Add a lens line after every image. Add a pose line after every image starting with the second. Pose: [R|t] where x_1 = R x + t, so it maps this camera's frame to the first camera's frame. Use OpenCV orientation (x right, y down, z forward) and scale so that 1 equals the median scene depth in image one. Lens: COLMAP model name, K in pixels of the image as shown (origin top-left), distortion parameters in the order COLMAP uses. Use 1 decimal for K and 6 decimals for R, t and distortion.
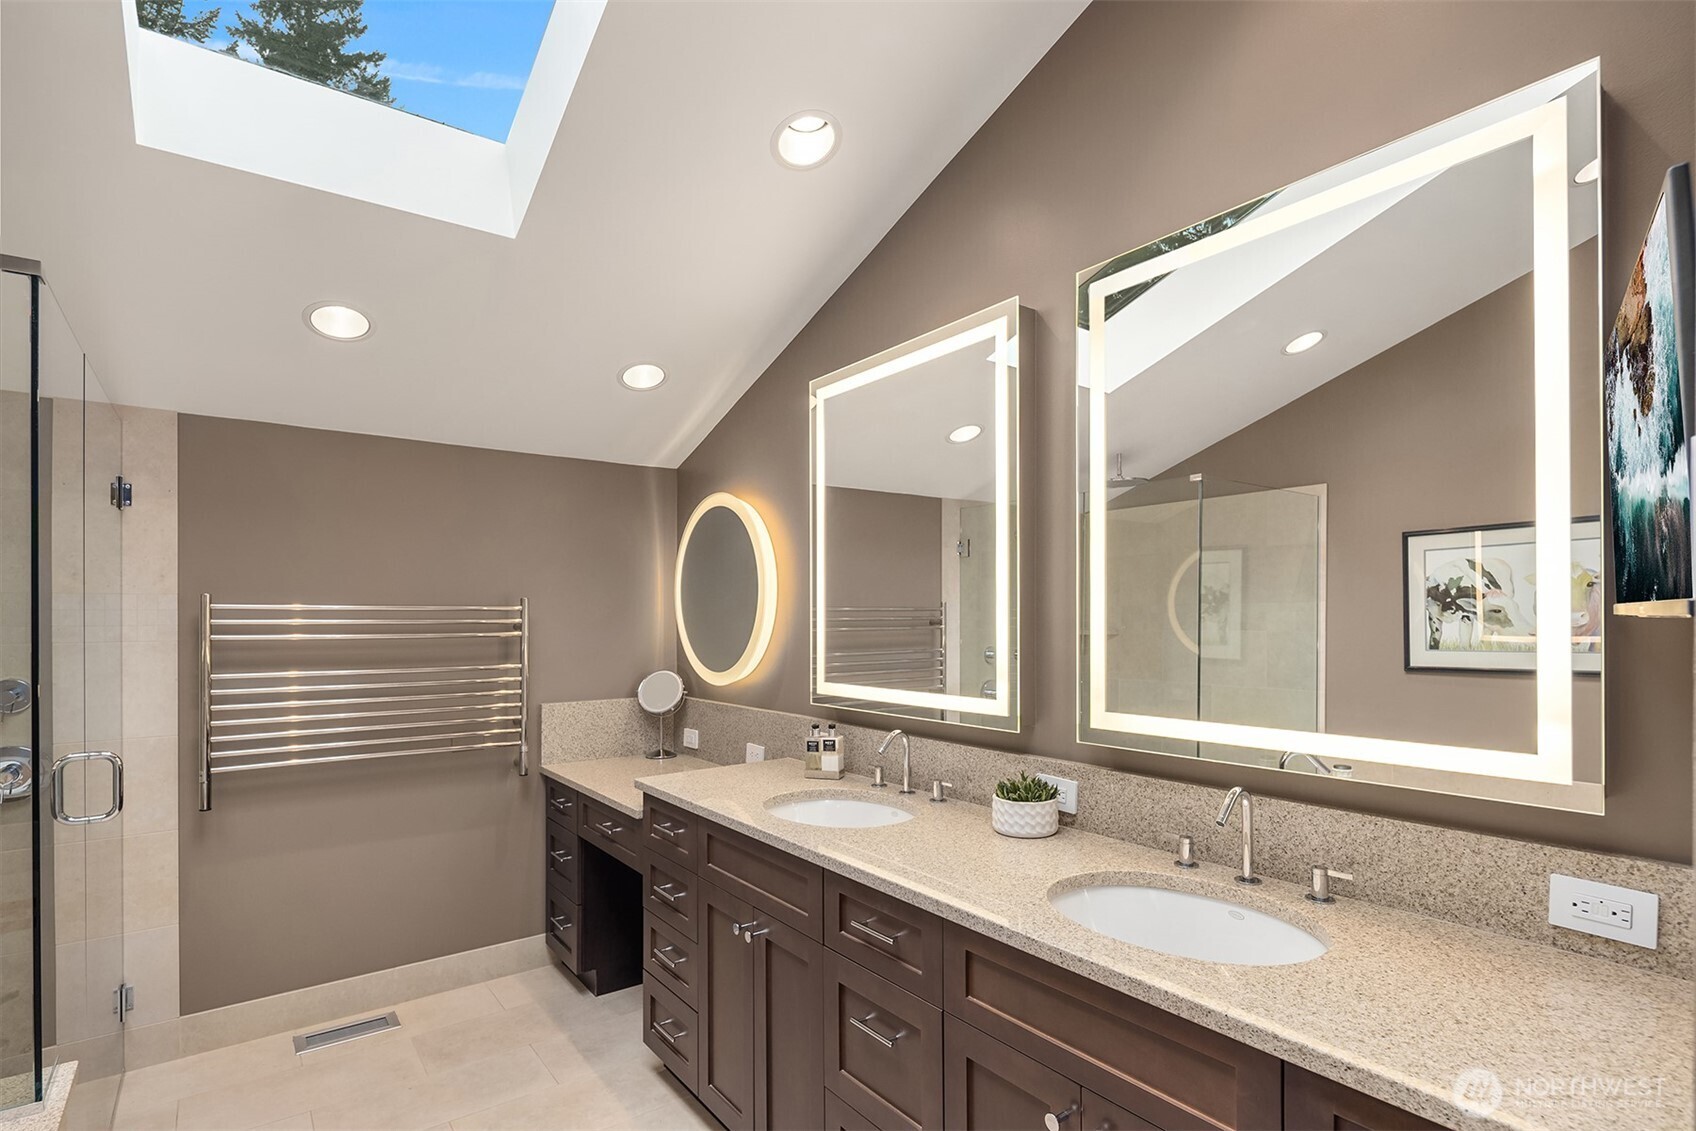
lens RADIAL K [[821.4, 0, 832.2], [0, 821.4, 613.0], [0, 0, 1]] dist [0.002125, -0.003443]
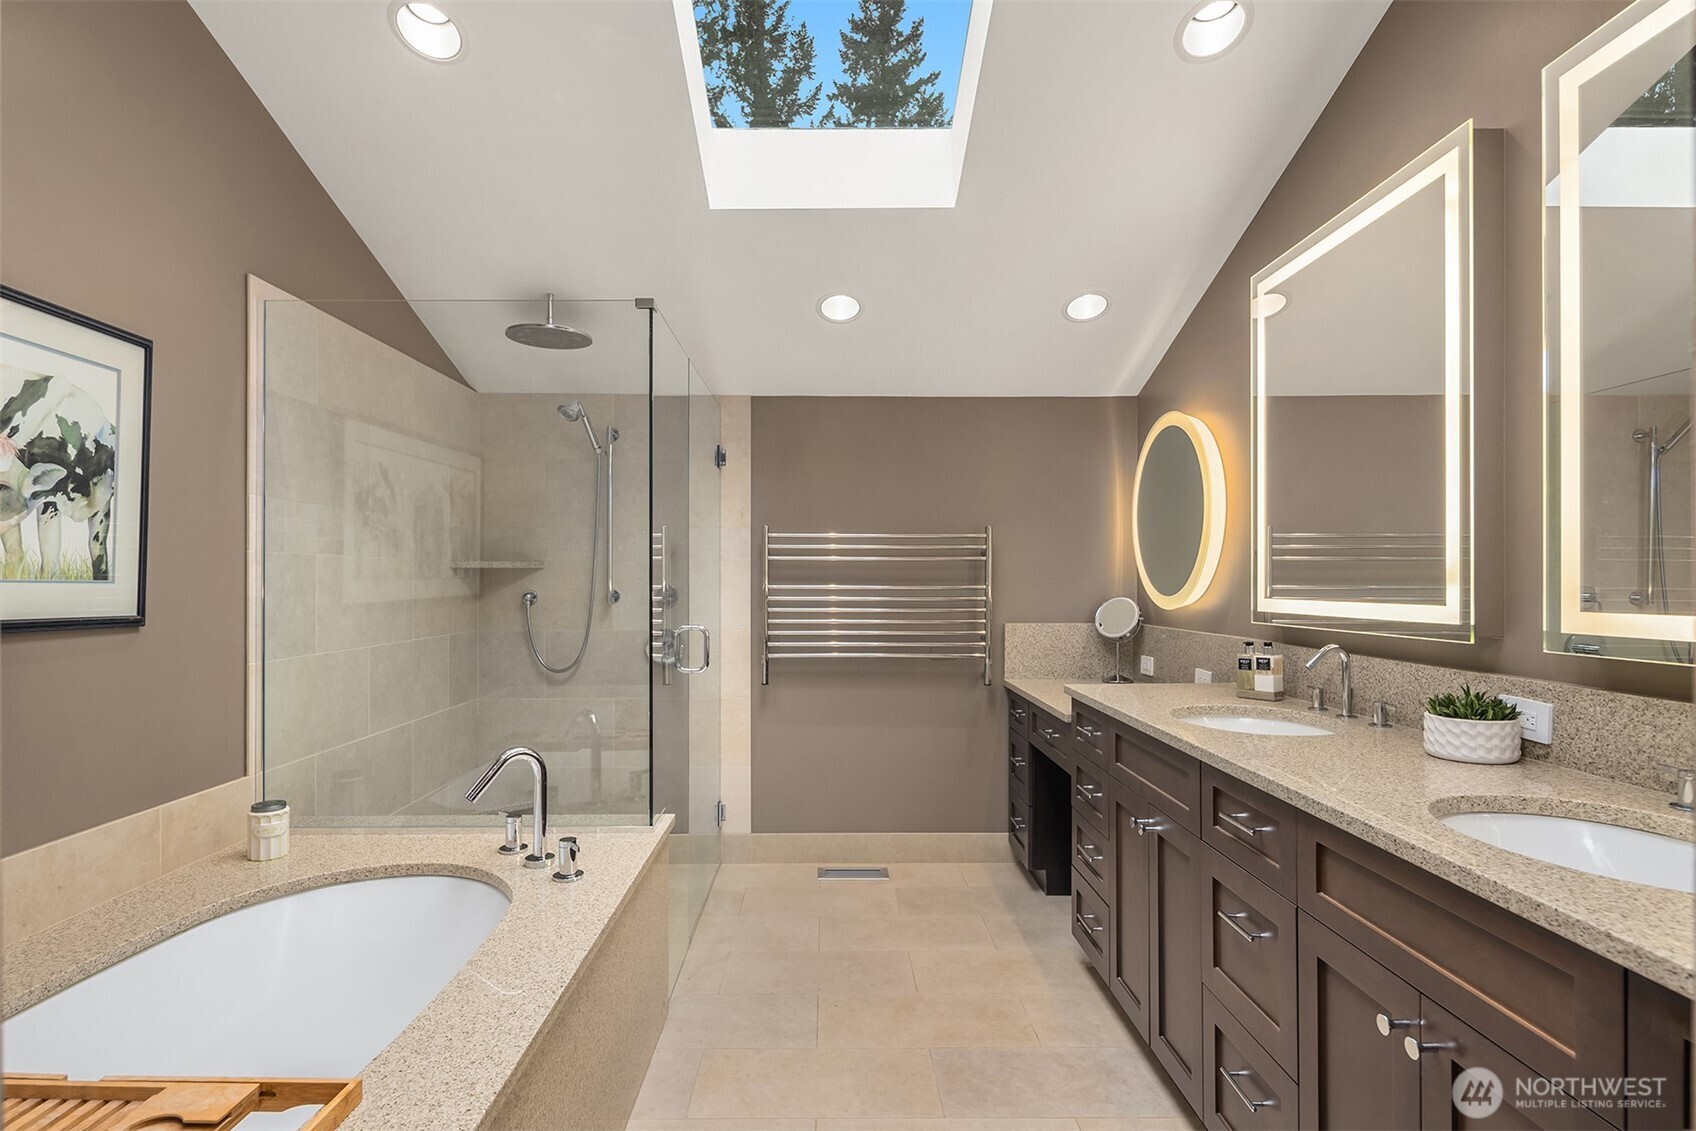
lens RADIAL K [[821.4, 0, 809.5], [0, 821.4, 577.7], [0, 0, 1]] dist [0.002125, -0.003443]
pose [[0.795226, 0.011442, -0.606205, 0.143948], [-0.007804, 0.999932, 0.008636, 0.056207], [0.606263, -0.002137, 0.795262, -0.052314]]
